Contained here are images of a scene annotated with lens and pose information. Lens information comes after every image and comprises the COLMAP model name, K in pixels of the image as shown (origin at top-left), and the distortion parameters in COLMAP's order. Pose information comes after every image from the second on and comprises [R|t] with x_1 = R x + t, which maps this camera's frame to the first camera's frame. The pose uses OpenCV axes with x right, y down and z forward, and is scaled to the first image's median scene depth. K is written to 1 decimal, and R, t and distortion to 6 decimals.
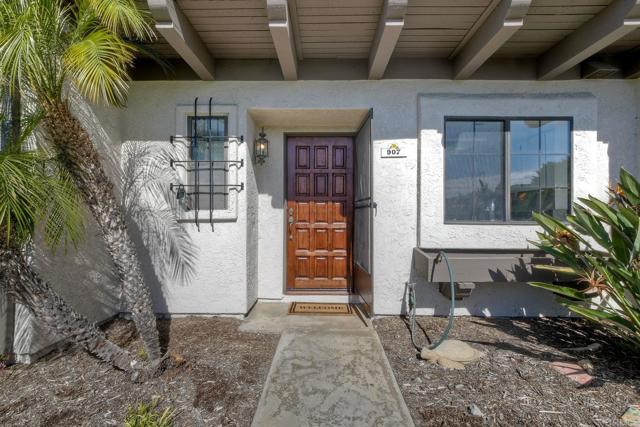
lens RADIAL K [[290.6, 0, 323.7], [0, 290.6, 212.7], [0, 0, 1]] dist [0.009738, 0.001813]
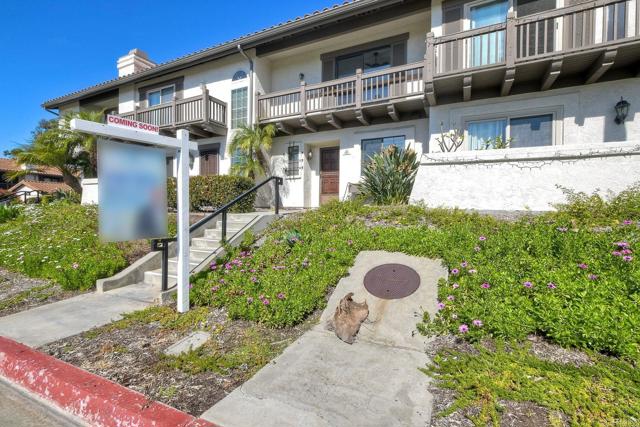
lens RADIAL K [[290.6, 0, 316.3], [0, 290.6, 214.6], [0, 0, 1]] dist [0.009738, 0.001813]
pose [[0.889230, 0.015886, -0.457185, 1.330443], [-0.006203, 0.999724, 0.022673, 0.354823], [0.457419, -0.017325, 0.889083, -1.785889]]
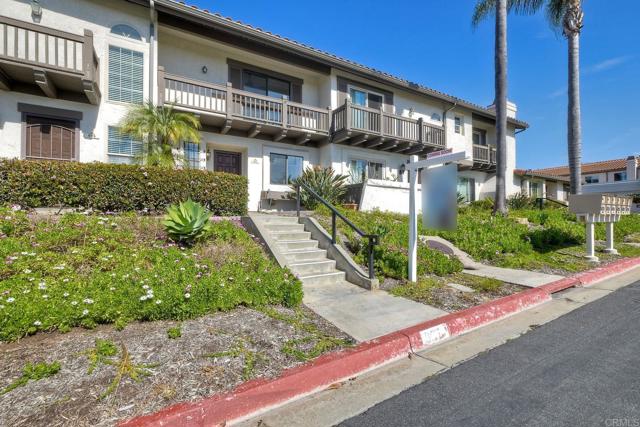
lens RADIAL K [[290.6, 0, 318.5], [0, 290.6, 211.5], [0, 0, 1]] dist [0.009738, 0.001813]
pose [[0.859106, 0.009824, 0.511703, -0.798255], [-0.000898, 0.999843, -0.017689, 0.400166], [-0.511797, 0.014737, 0.858980, -2.110296]]
